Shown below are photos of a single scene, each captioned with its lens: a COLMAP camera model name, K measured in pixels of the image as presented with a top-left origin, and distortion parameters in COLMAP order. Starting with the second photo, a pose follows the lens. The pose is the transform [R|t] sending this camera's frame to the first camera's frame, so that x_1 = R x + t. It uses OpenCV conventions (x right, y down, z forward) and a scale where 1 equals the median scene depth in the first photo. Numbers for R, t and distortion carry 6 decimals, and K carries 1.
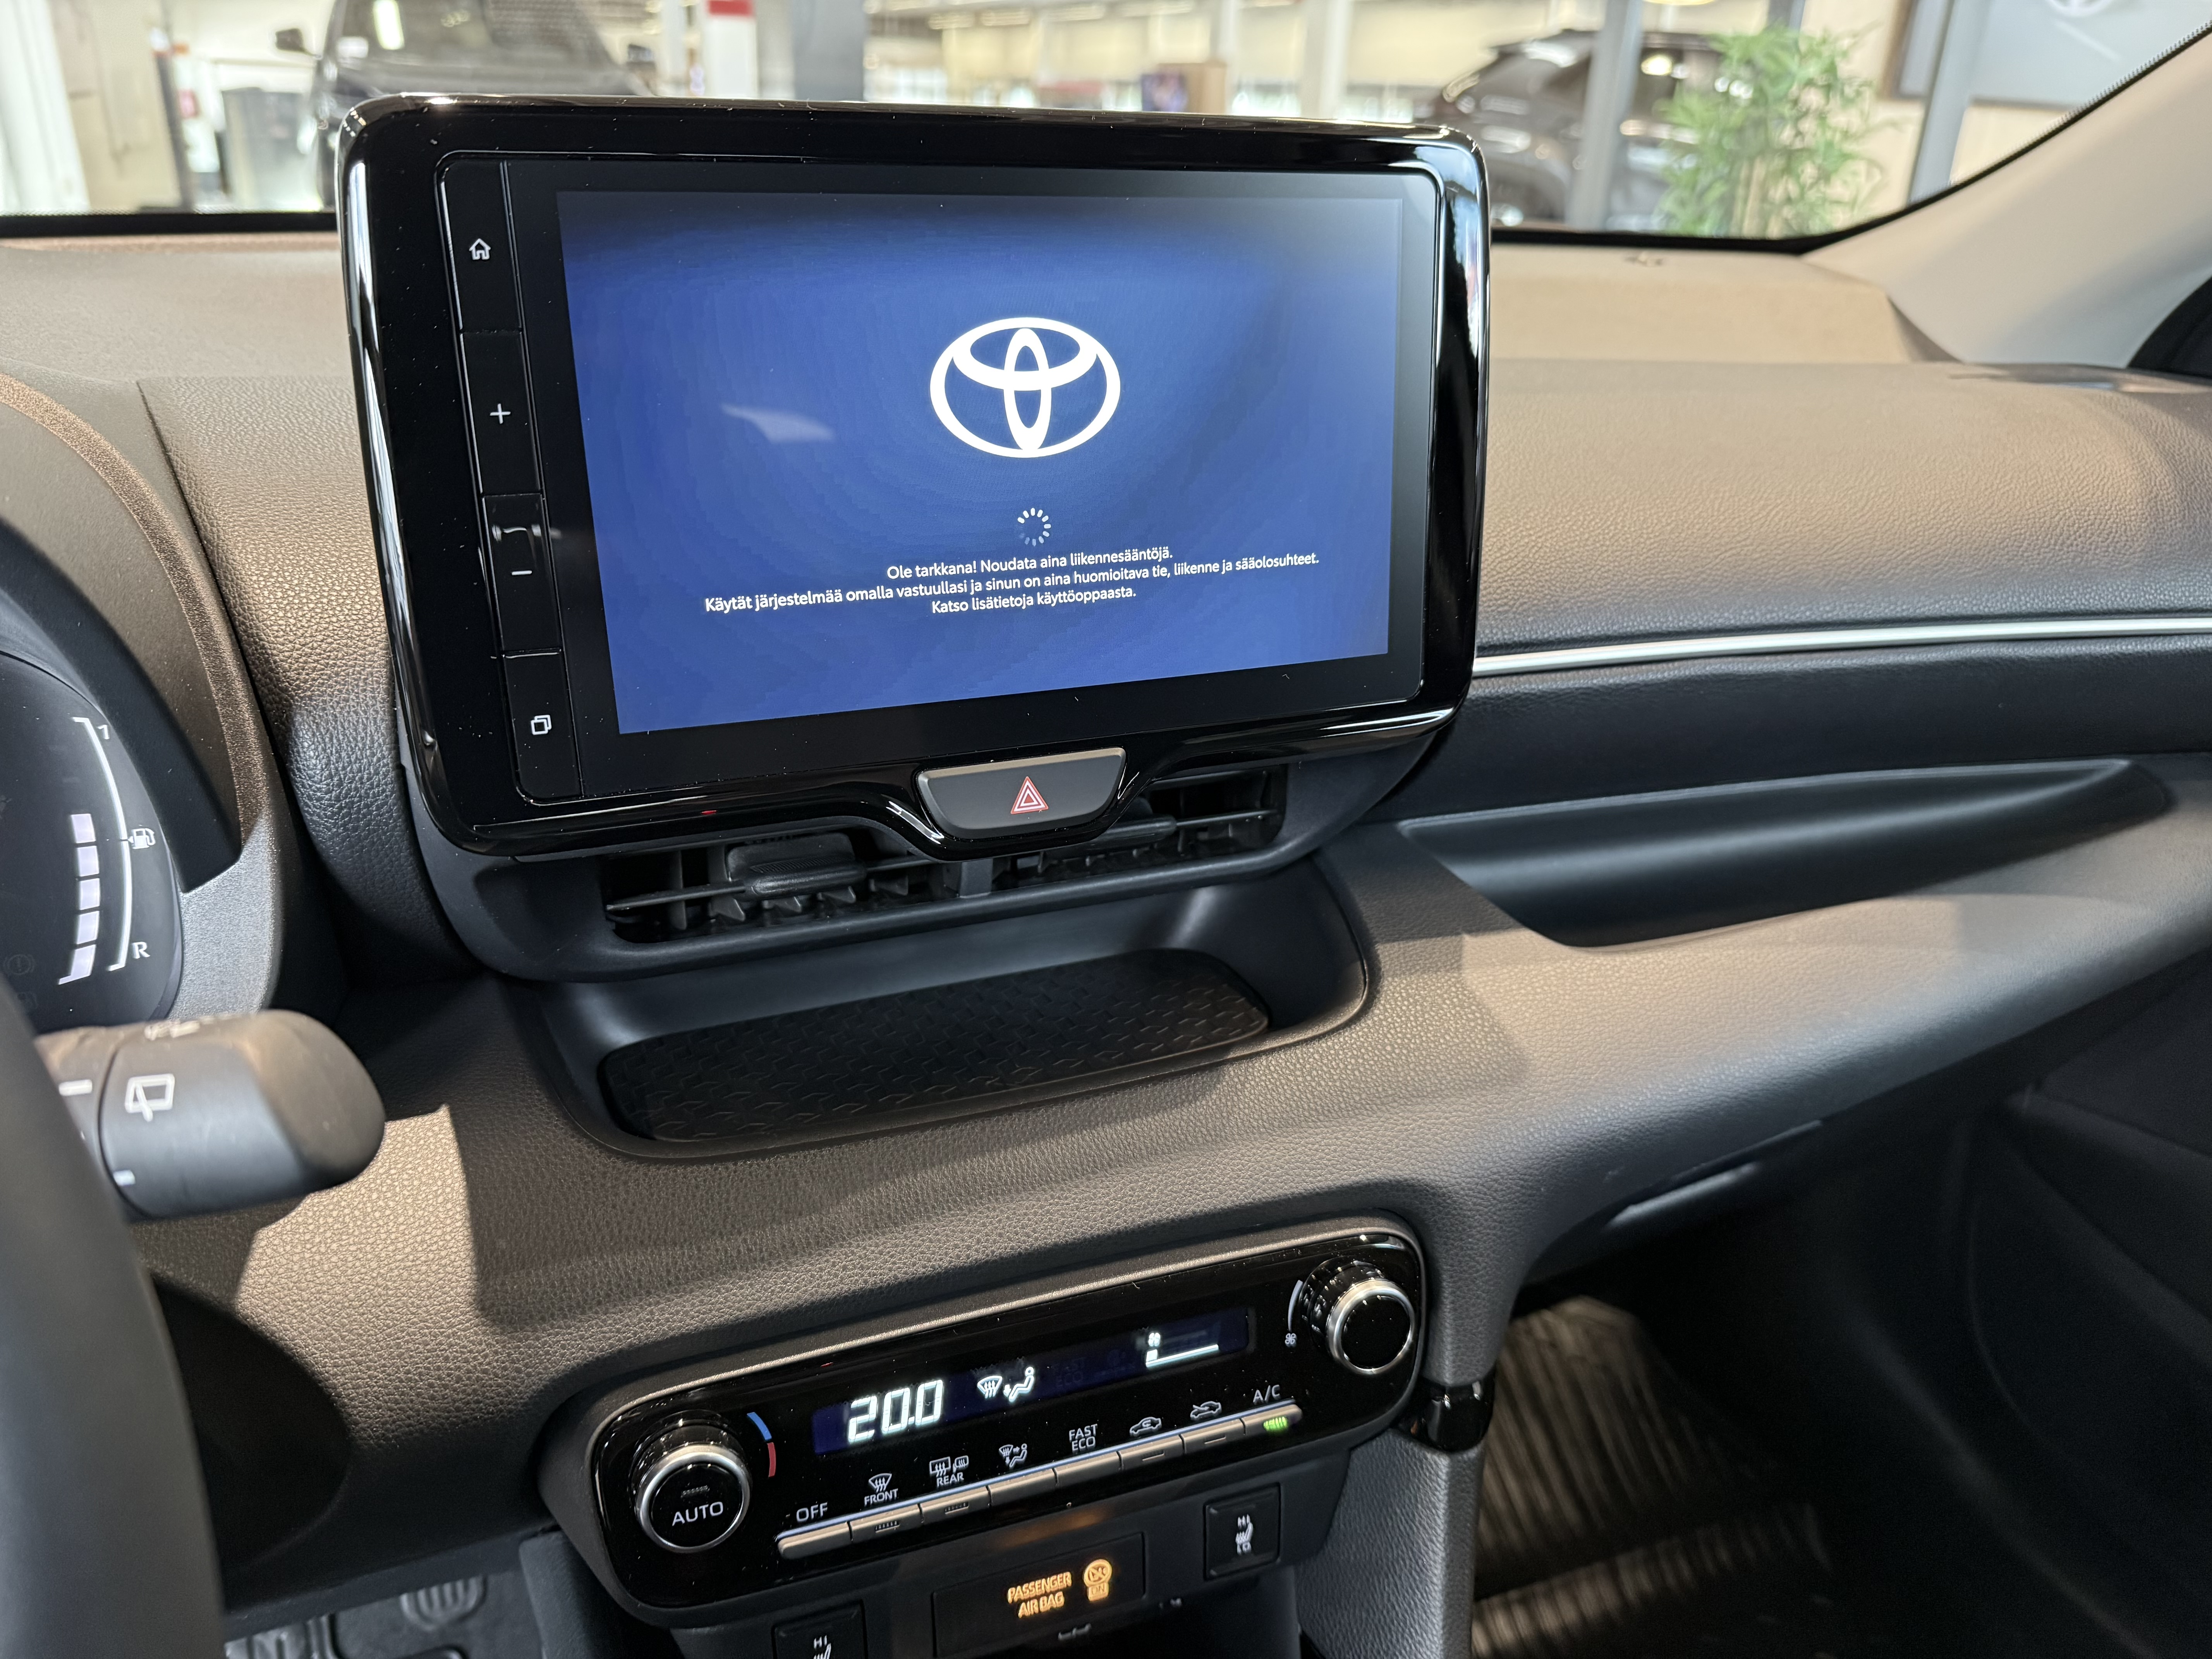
lens RADIAL K [[1586.0, 0, 1106.0], [0, 1586.0, 829.5], [0, 0, 1]] dist [0.036334, -0.078175]
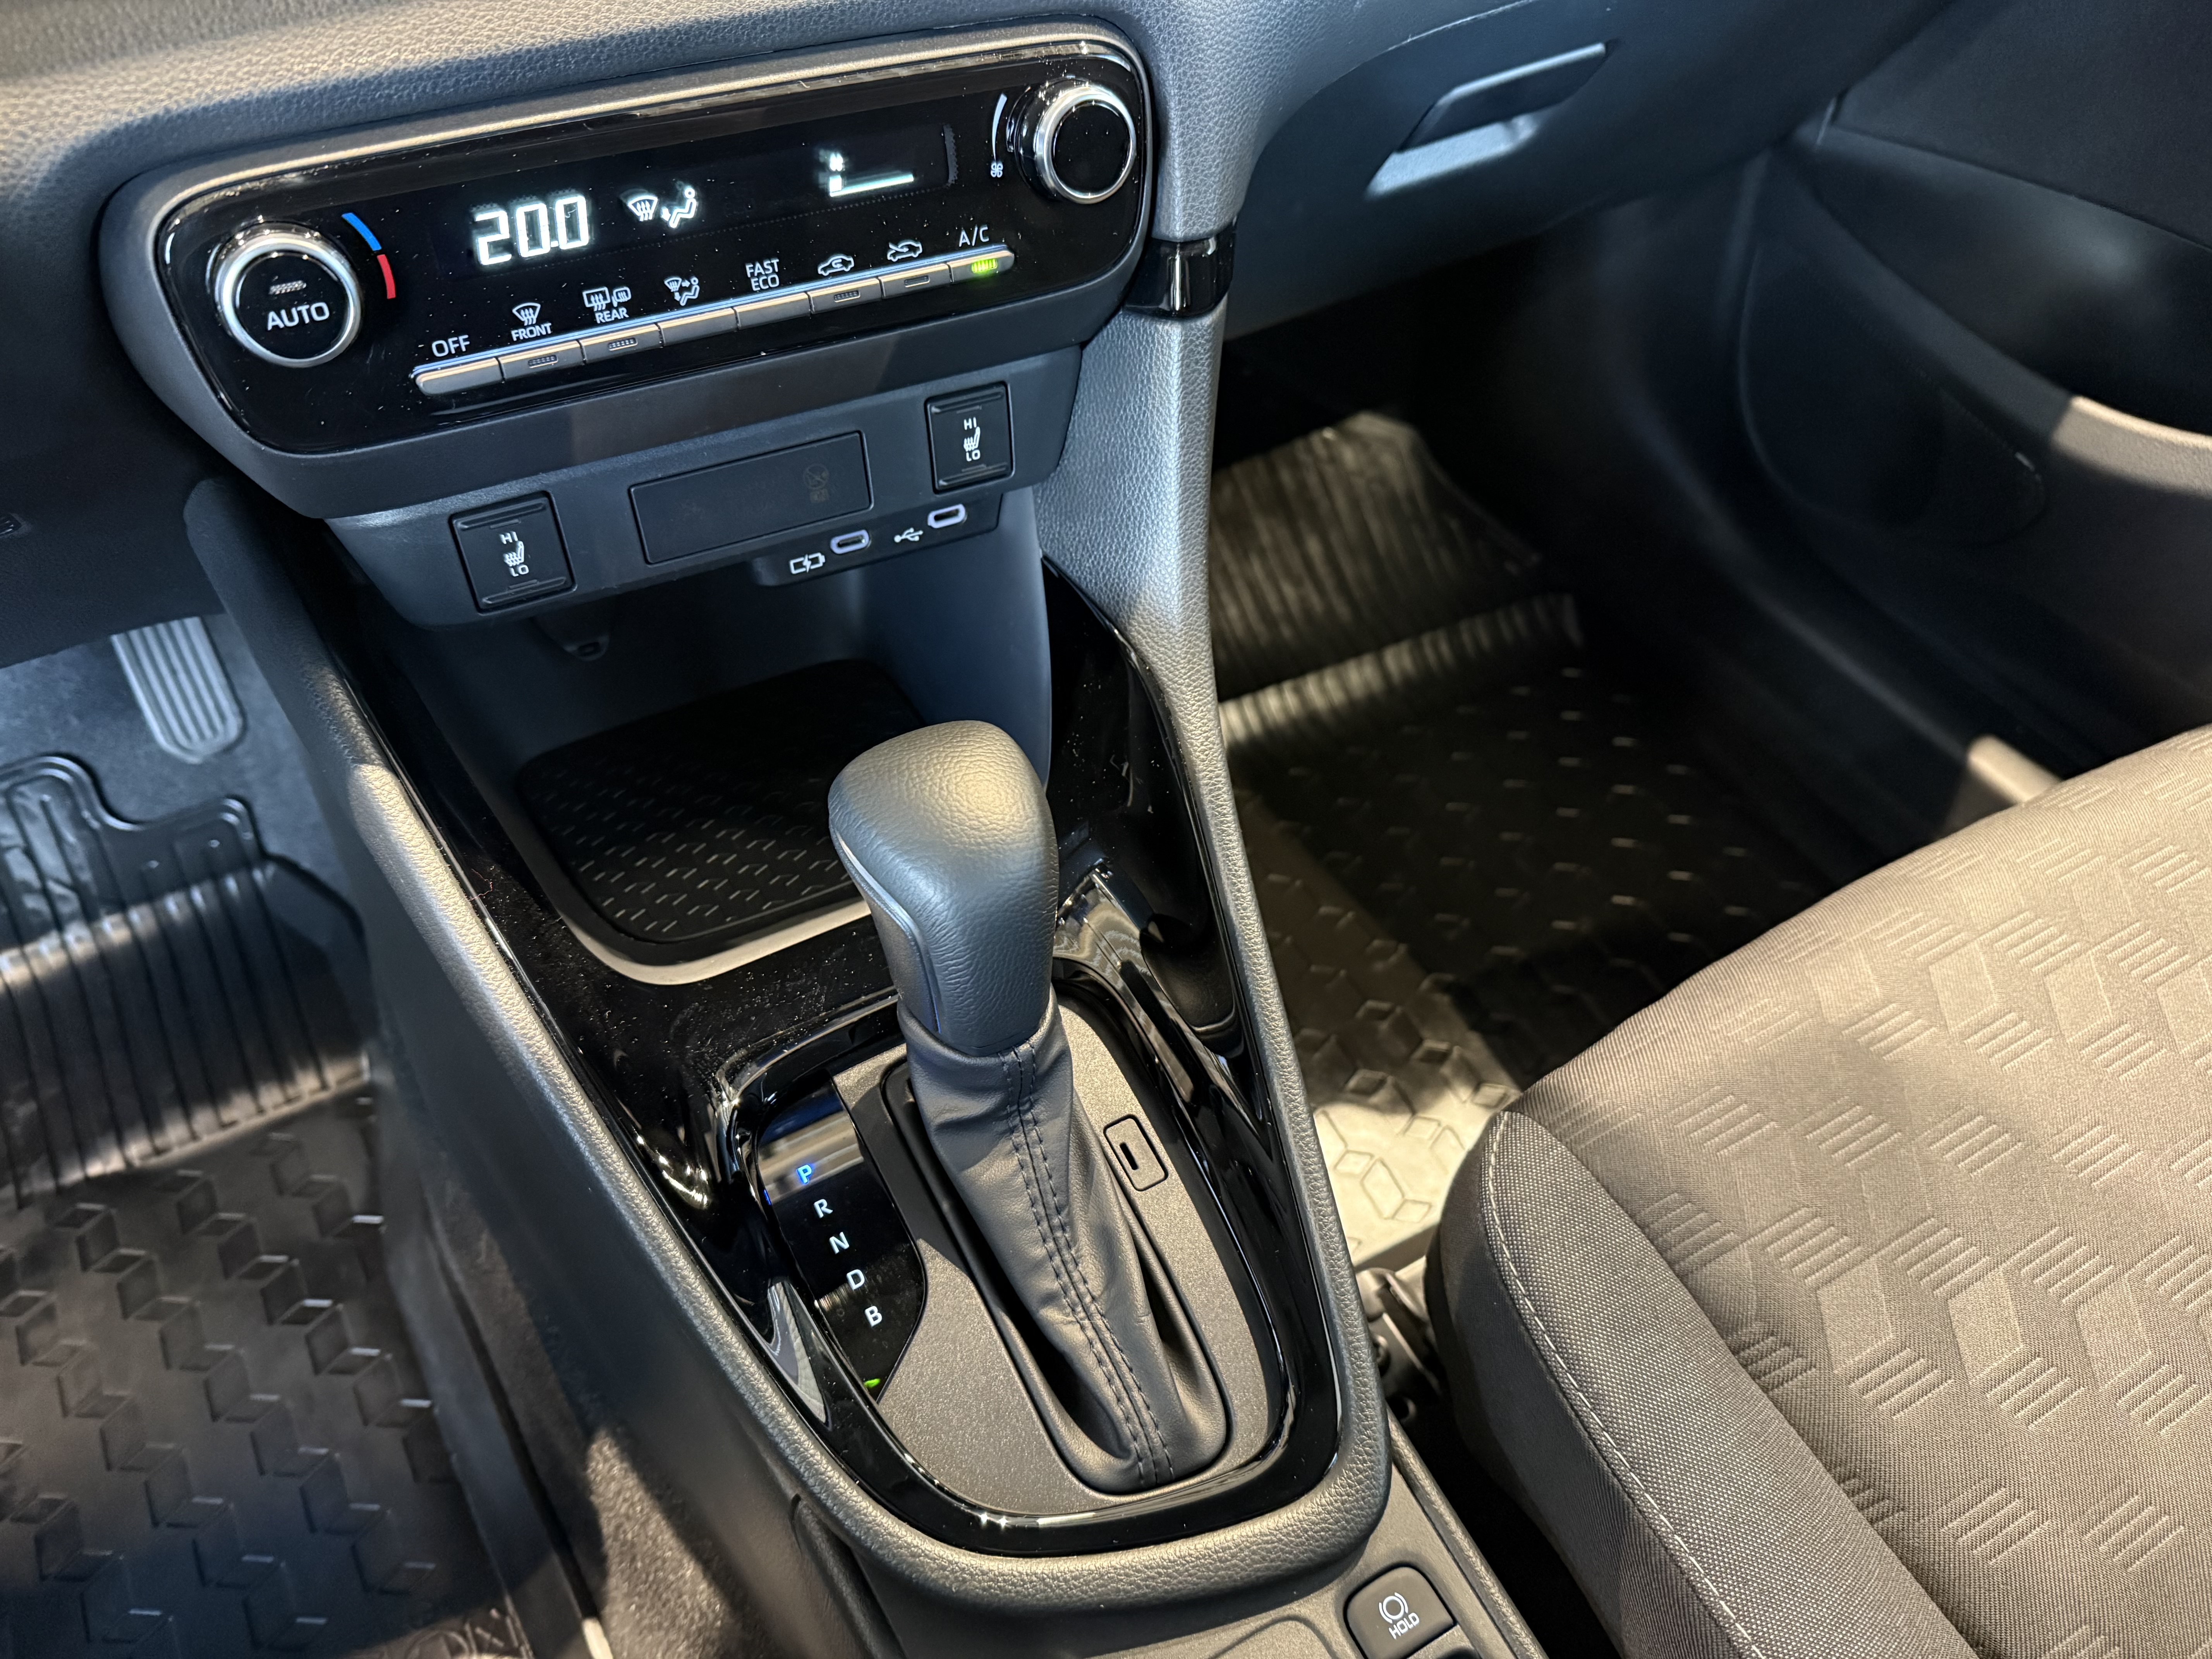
lens RADIAL K [[1576.7, 0, 1098.8], [0, 1576.7, 836.9], [0, 0, 1]] dist [0.021769, -0.036138]
pose [[0.992454, -0.083772, 0.089543, 0.064562], [0.040572, 0.913459, 0.404904, 0.313467], [-0.115713, -0.398215, 0.909964, 0.051470]]
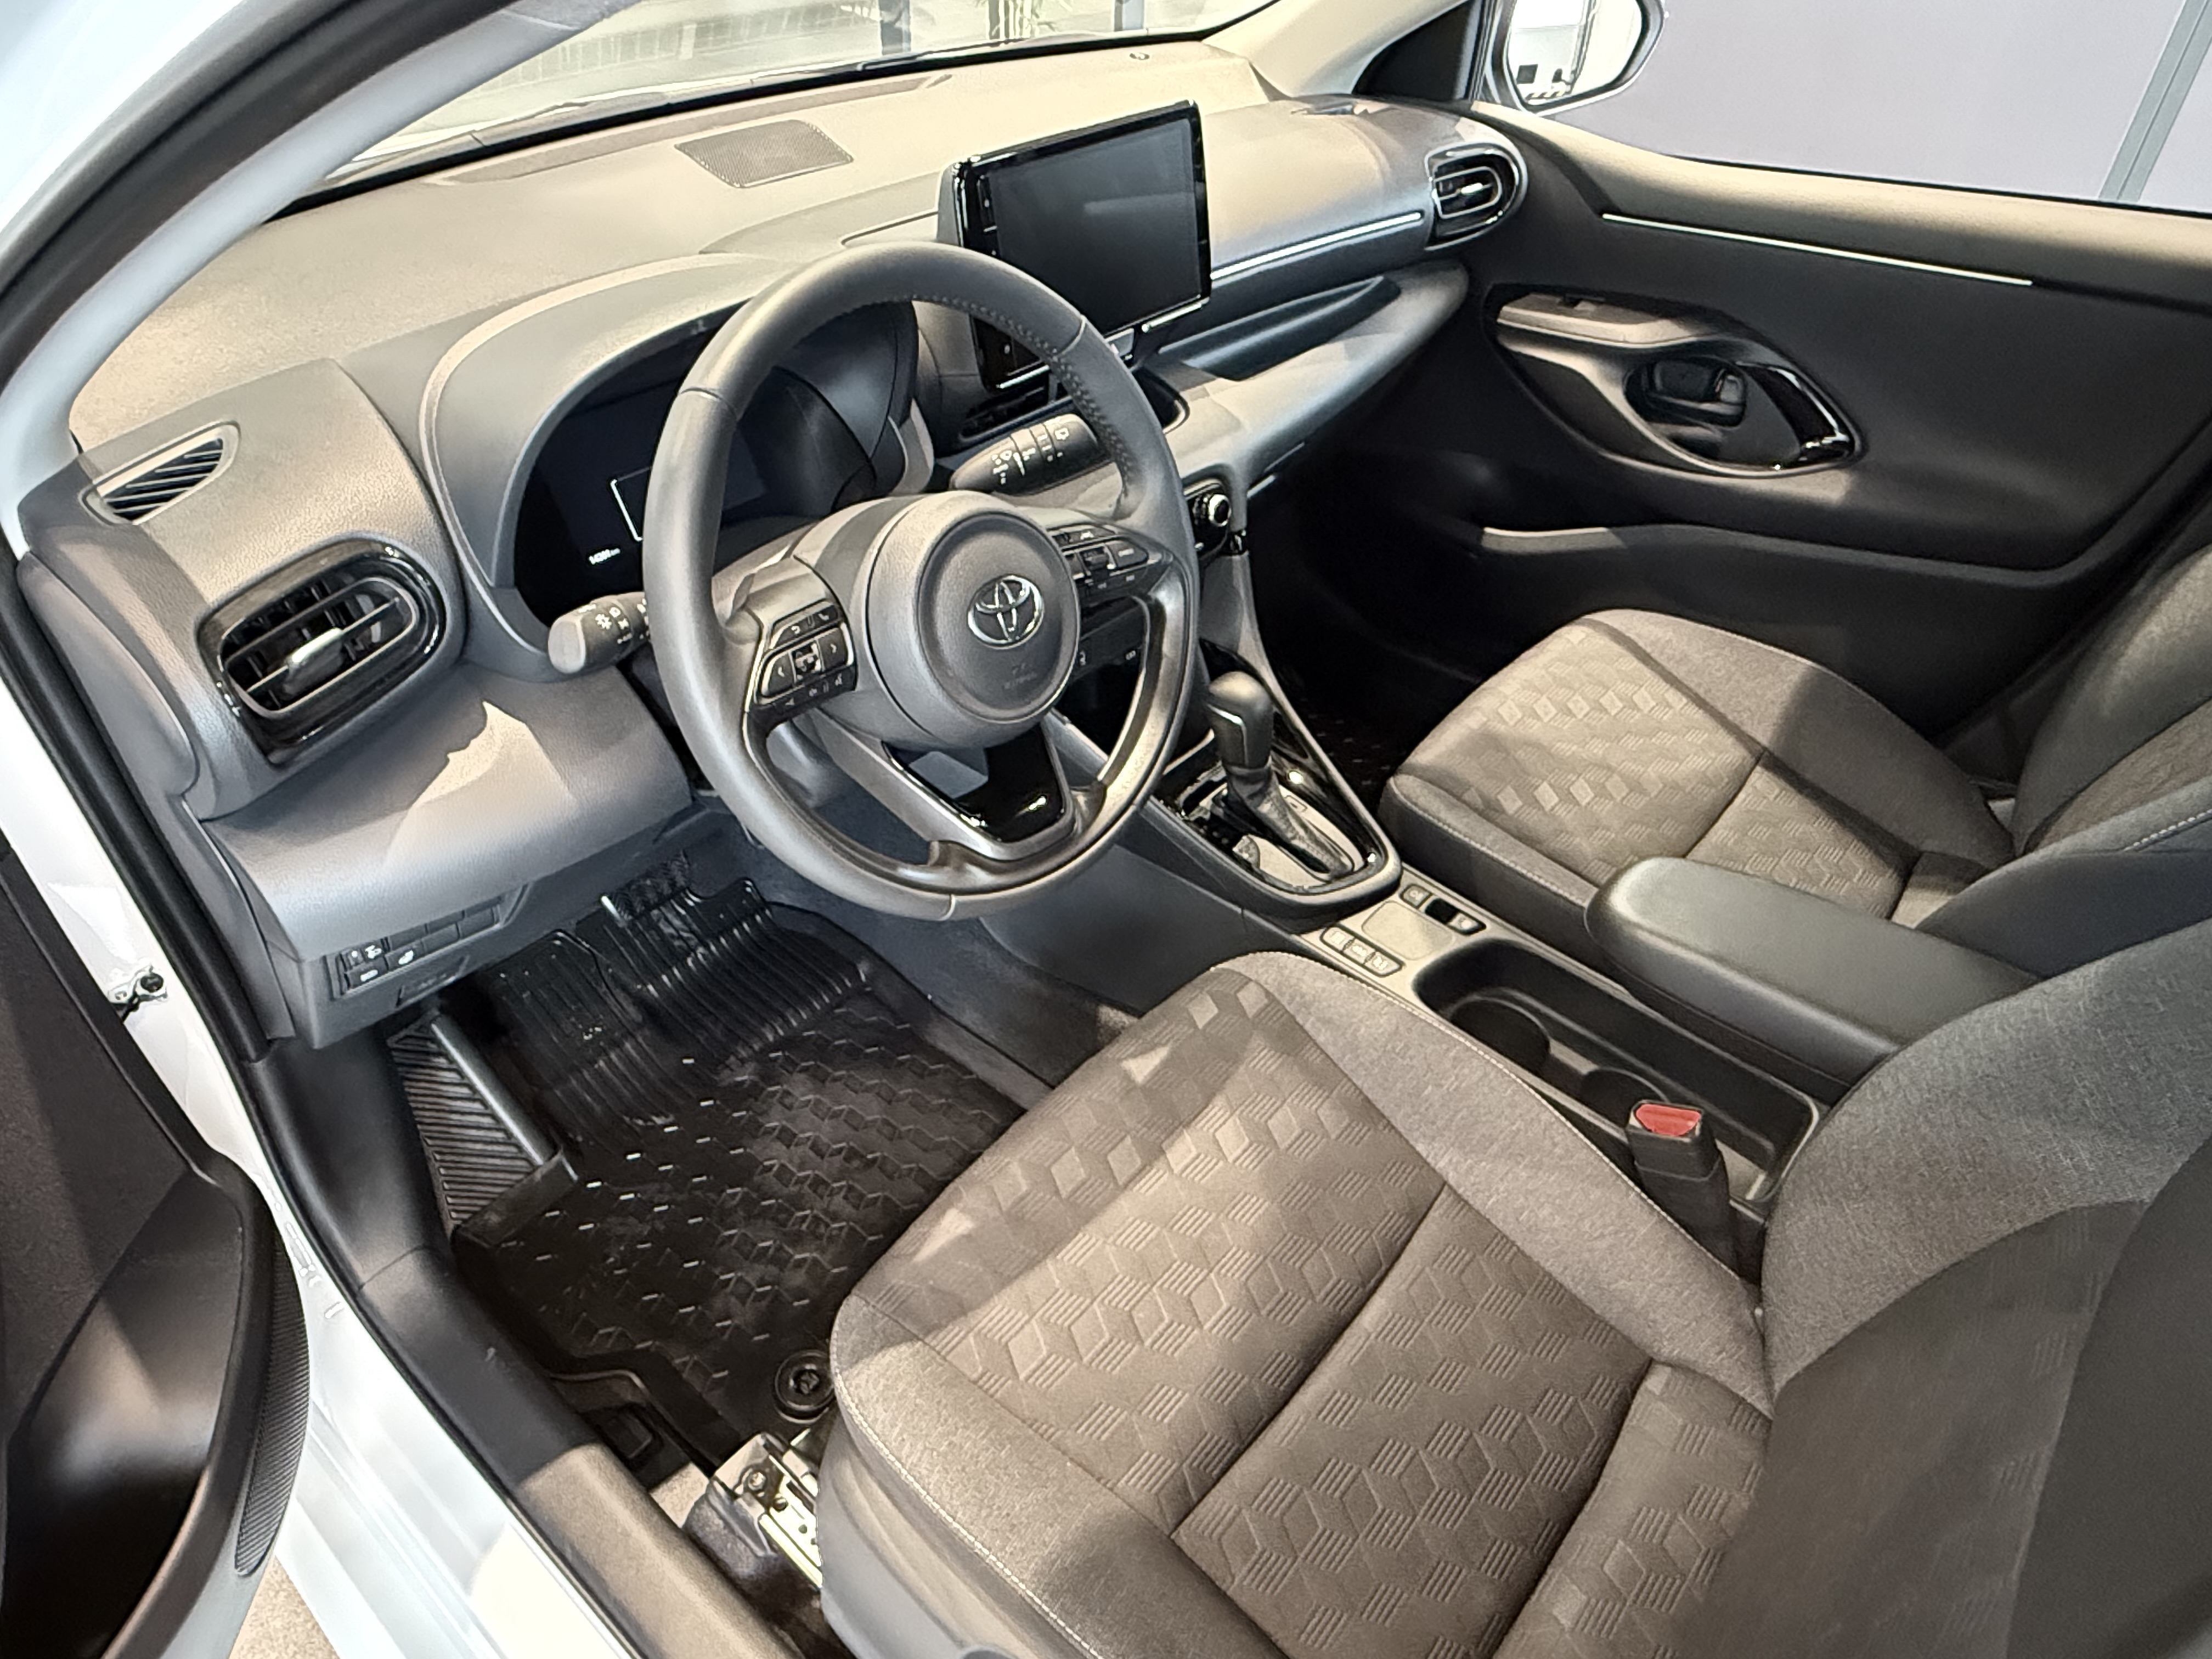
lens RADIAL K [[1422.4, 0, 1090.1], [0, 1422.4, 841.8], [0, 0, 1]] dist [0.000352, 0.000057]
pose [[0.897904, -0.298338, 0.323672, -1.170002], [0.200925, 0.932002, 0.301665, 0.026371], [-0.391661, -0.205832, 0.896791, -1.553305]]
